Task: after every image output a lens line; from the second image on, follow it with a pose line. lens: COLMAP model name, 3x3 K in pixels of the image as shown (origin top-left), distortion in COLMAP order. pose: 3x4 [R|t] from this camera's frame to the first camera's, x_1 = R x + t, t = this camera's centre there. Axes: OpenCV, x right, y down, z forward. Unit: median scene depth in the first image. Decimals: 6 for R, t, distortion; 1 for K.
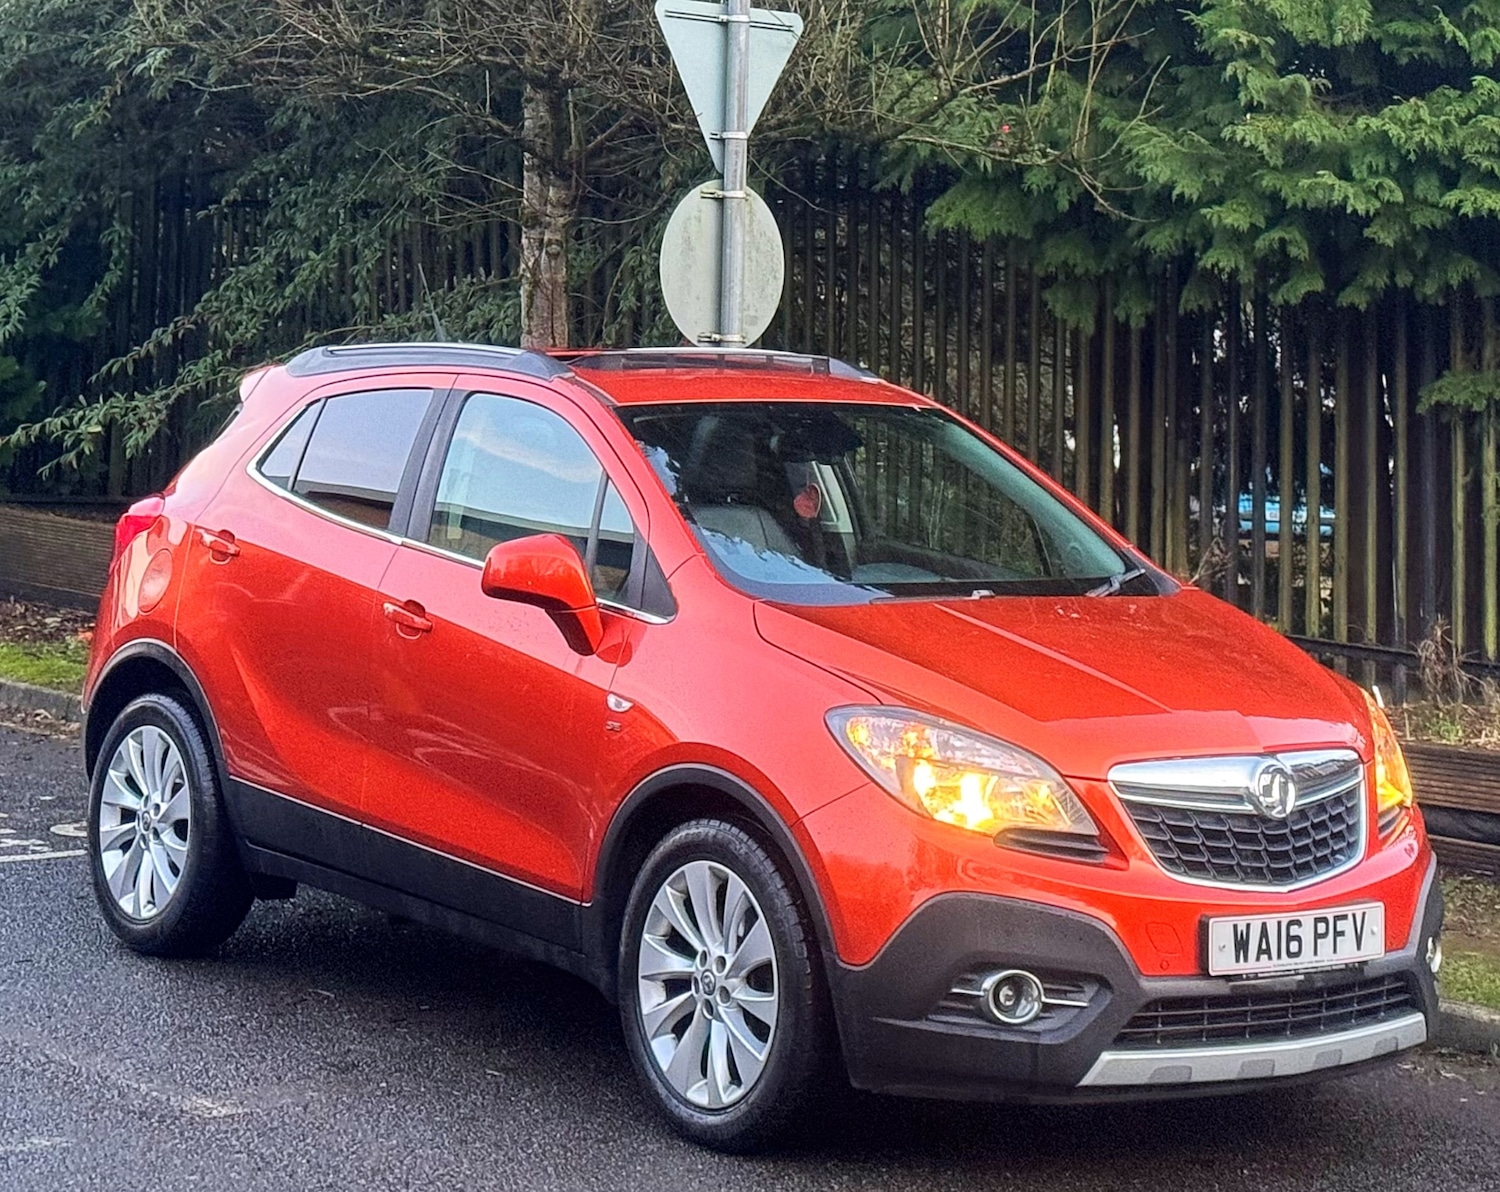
lens RADIAL K [[3681.6, 0, 817.8], [0, 3681.6, 605.8], [0, 0, 1]] dist [0.012440, 0.000000]
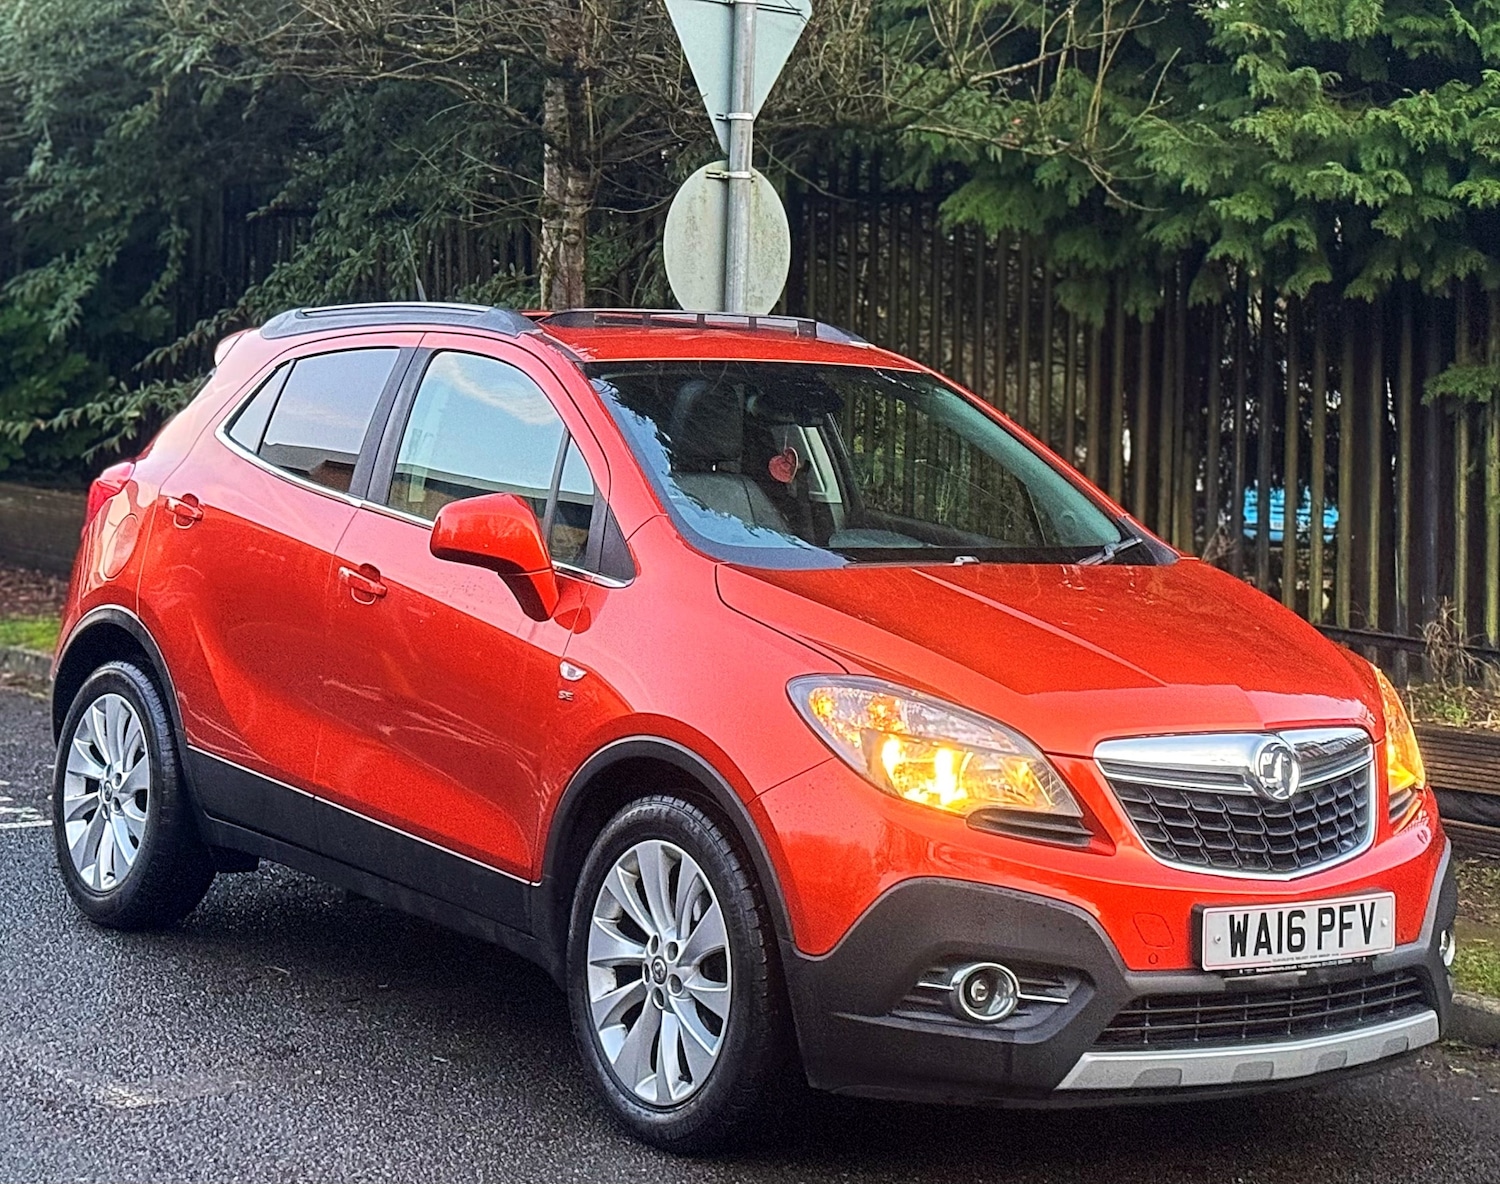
lens RADIAL K [[3241.0, 0, 820.9], [0, 3241.0, 643.1], [0, 0, 1]] dist [0.065194, 0.000000]
pose [[0.999821, 0.009348, -0.016458, 0.023034], [-0.009216, 0.999925, 0.008037, 0.012848], [0.016532, -0.007884, 0.999832, 0.185572]]
